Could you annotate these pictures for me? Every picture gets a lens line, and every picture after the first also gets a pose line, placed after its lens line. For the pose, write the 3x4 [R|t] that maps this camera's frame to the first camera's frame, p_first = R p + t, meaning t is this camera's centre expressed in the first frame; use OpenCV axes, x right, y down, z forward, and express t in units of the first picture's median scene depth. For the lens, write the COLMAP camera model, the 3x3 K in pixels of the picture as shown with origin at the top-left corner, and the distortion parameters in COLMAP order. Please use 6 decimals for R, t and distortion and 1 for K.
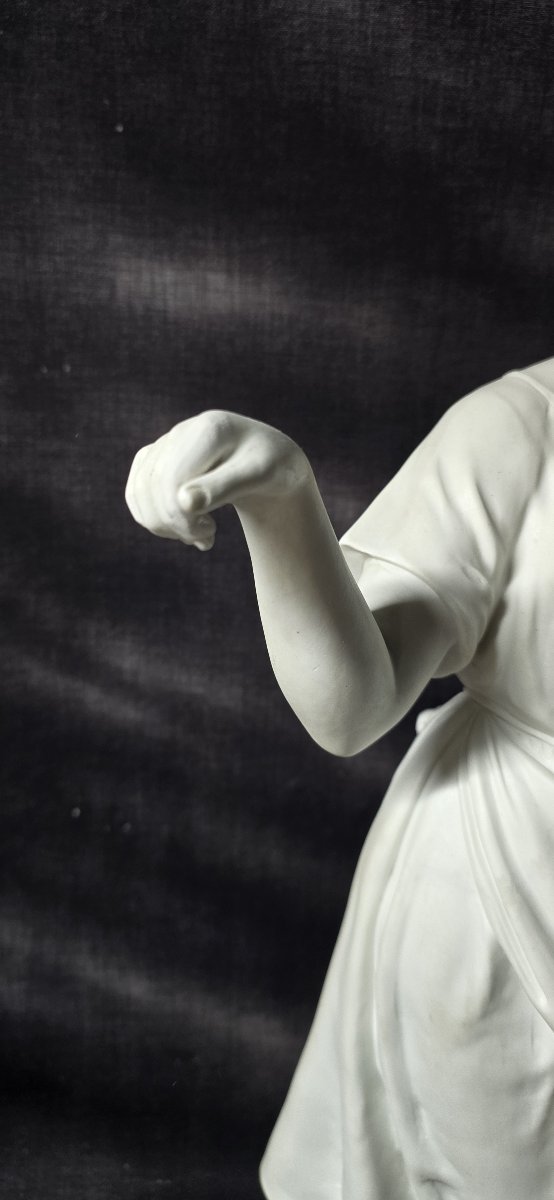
lens RADIAL K [[759.8, 0, 275.6], [0, 759.8, 604.8], [0, 0, 1]] dist [-0.002070, -0.005385]
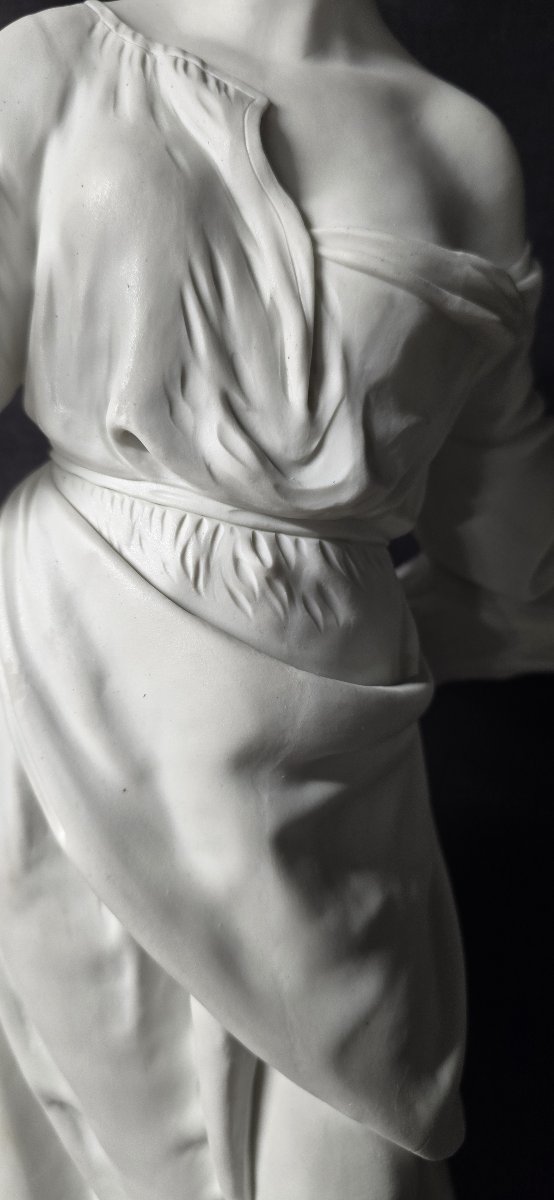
lens RADIAL K [[759.8, 0, 275.6], [0, 759.8, 604.8], [0, 0, 1]] dist [-0.002070, -0.005385]
pose [[0.996144, -0.024173, -0.084339, 0.409761], [0.024464, 0.999698, 0.002422, 0.208276], [0.084255, -0.004476, 0.996434, 0.208411]]
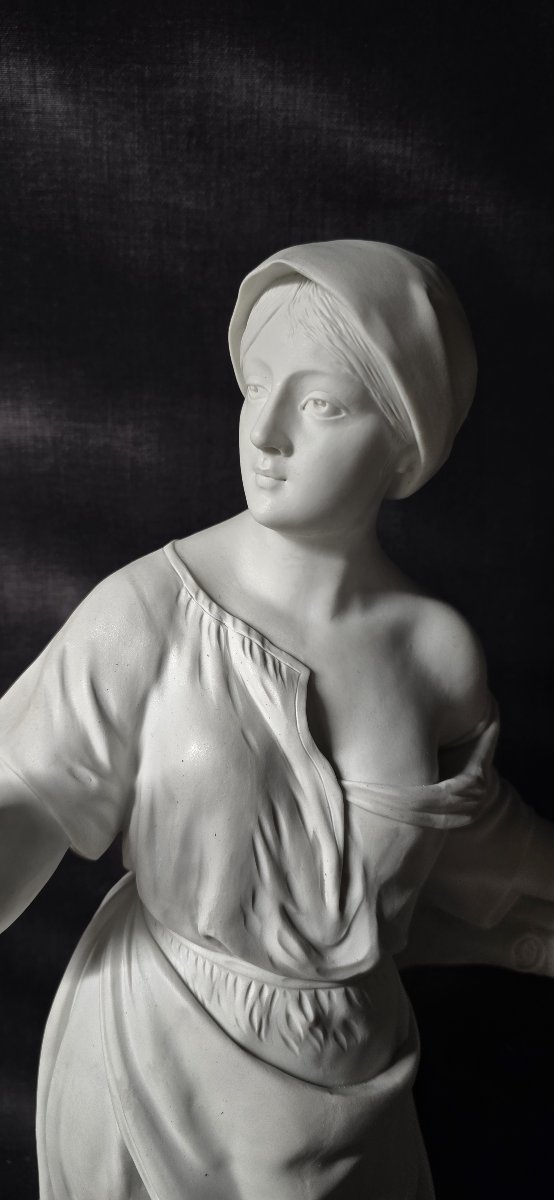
lens RADIAL K [[751.4, 0, 277.0], [0, 751.4, 600.0], [0, 0, 1]] dist [0.048385, -0.069209]
pose [[0.999495, -0.019589, -0.025037, 0.361686], [0.019540, 0.999807, -0.002173, -0.172825], [0.025075, 0.001683, 0.999684, 0.015866]]
